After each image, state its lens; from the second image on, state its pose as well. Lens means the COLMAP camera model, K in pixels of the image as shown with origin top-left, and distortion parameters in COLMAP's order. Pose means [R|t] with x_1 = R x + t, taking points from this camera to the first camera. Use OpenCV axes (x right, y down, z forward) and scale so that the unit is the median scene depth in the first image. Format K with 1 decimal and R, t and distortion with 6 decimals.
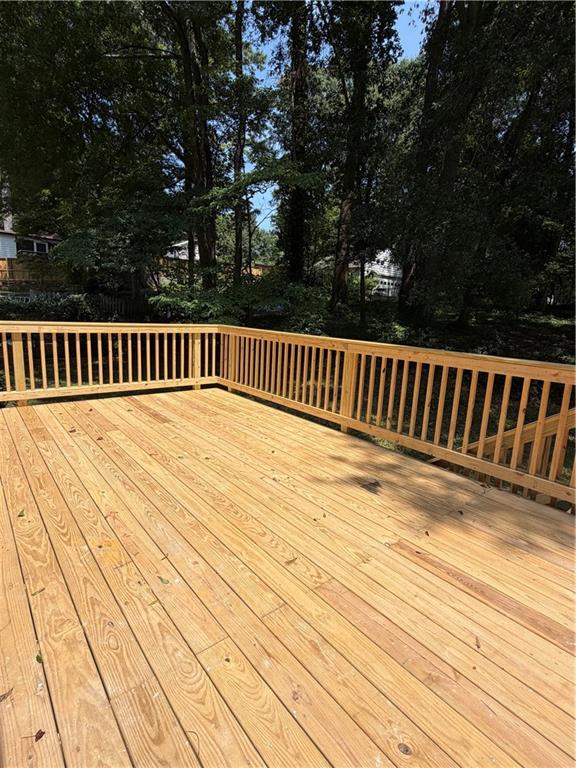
lens RADIAL K [[389.7, 0, 288.0], [0, 389.7, 384.0], [0, 0, 1]] dist [0.000411, -0.000097]
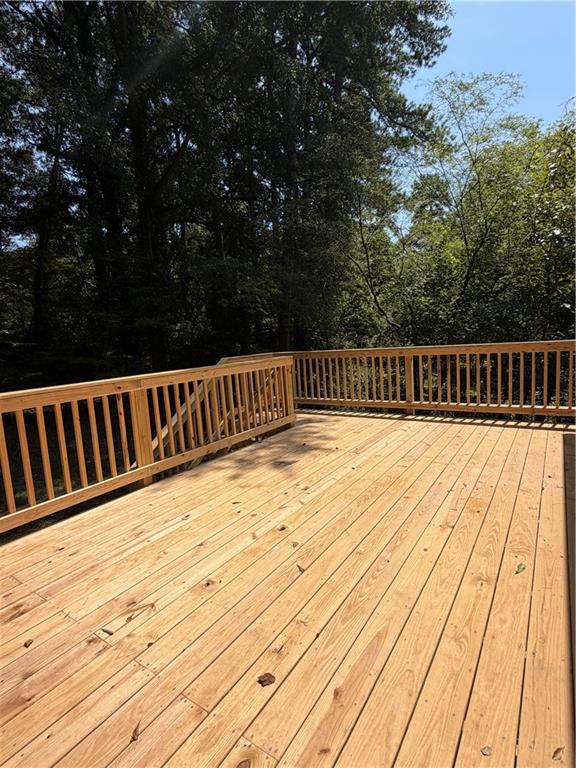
lens RADIAL K [[389.7, 0, 288.0], [0, 389.7, 384.0], [0, 0, 1]] dist [0.000411, -0.000097]
pose [[-0.275179, -0.146494, 0.950166, -0.940657], [0.226657, 0.950578, 0.212199, -0.255998], [-0.934293, 0.273755, -0.228375, 1.129719]]
